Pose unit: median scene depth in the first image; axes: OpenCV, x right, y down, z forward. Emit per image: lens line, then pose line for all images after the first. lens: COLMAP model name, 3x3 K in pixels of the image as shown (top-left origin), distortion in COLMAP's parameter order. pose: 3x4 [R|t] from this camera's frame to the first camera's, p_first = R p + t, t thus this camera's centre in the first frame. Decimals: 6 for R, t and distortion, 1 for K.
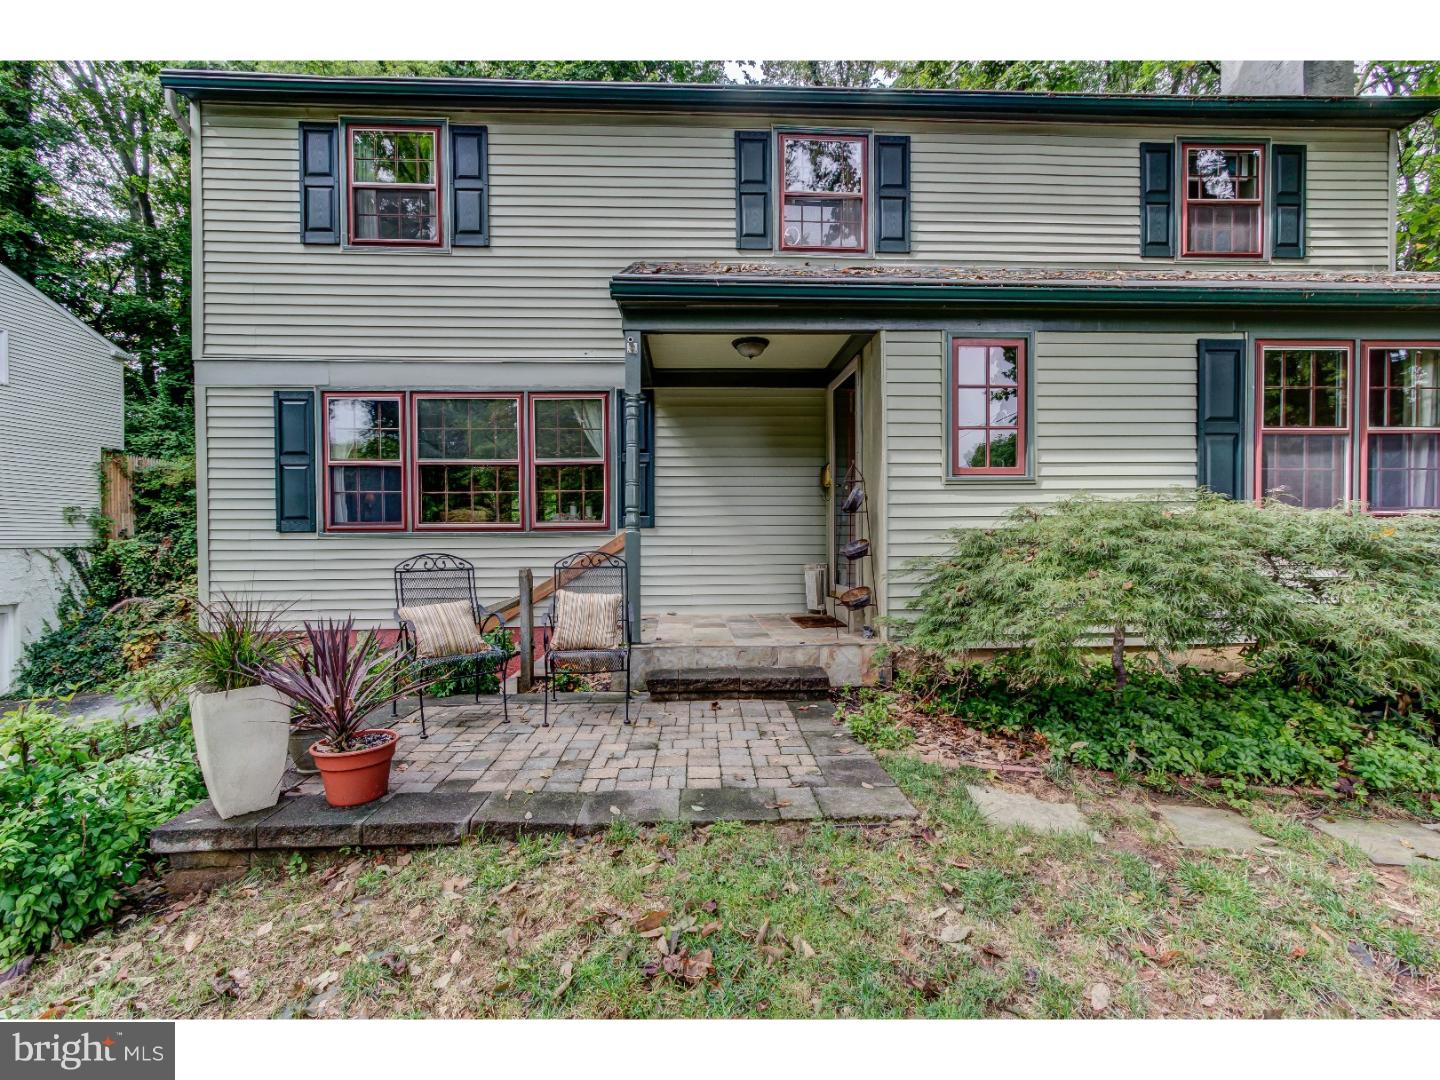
lens RADIAL K [[657.9, 0, 718.5], [0, 657.9, 543.0], [0, 0, 1]] dist [0.002580, 0.001527]
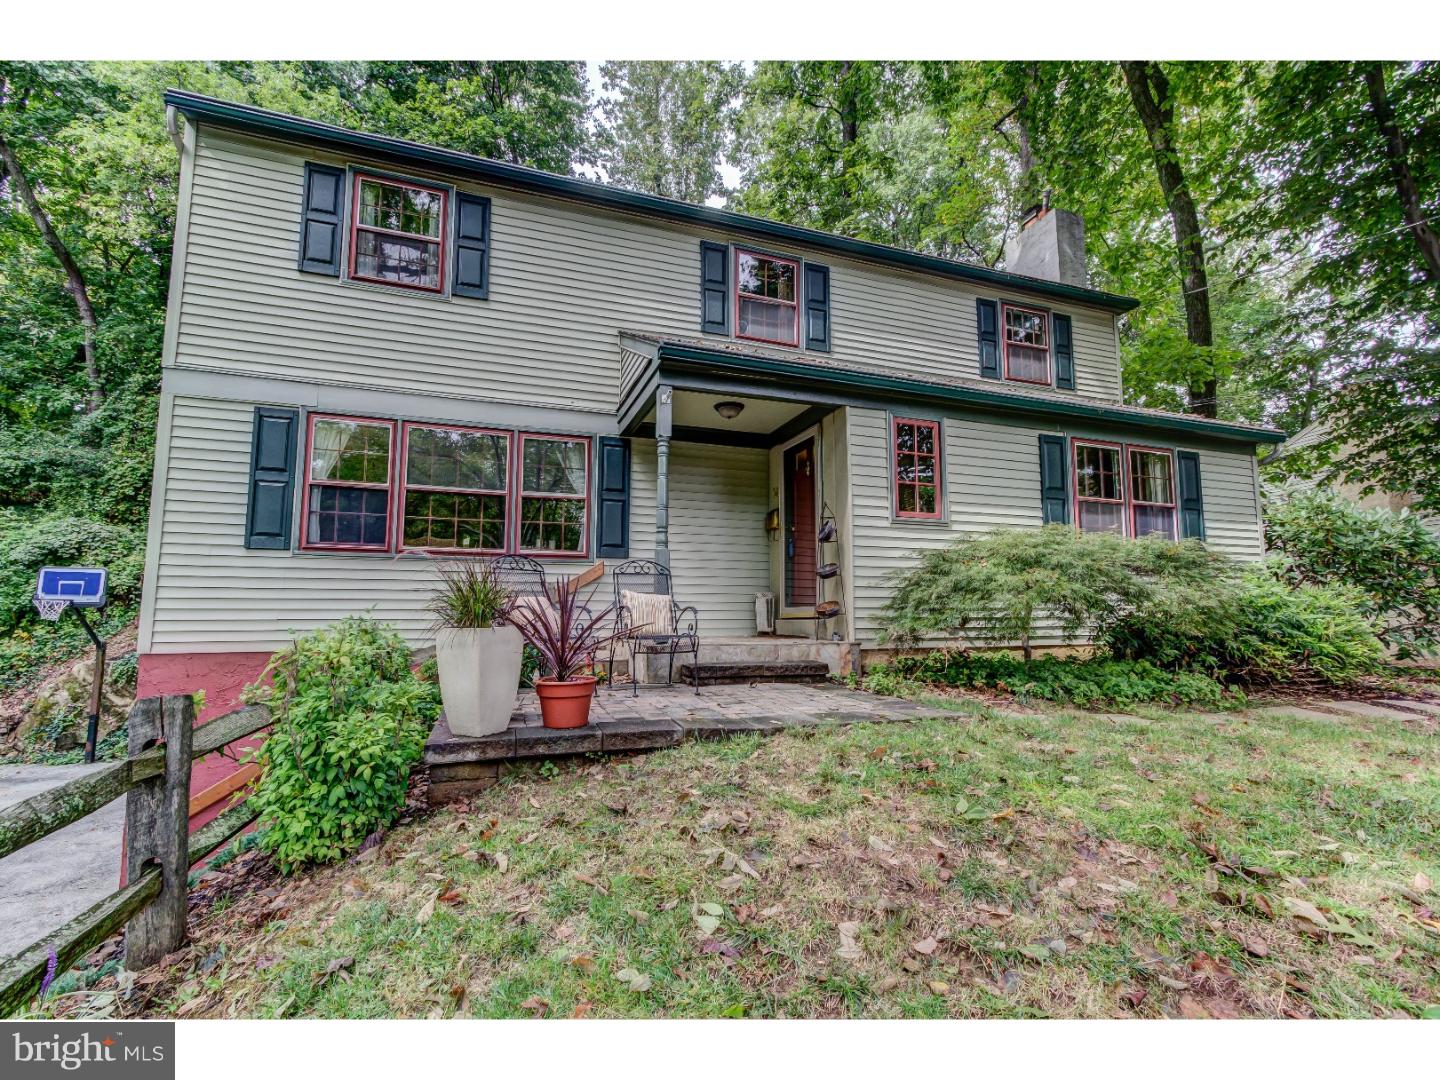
lens RADIAL K [[657.9, 0, 722.1], [0, 657.9, 539.6], [0, 0, 1]] dist [0.002580, 0.001527]
pose [[0.956924, 0.042022, 0.287281, -0.276751], [-0.006988, 0.992517, -0.121903, 0.083068], [-0.290254, 0.114644, 0.950057, -0.121393]]
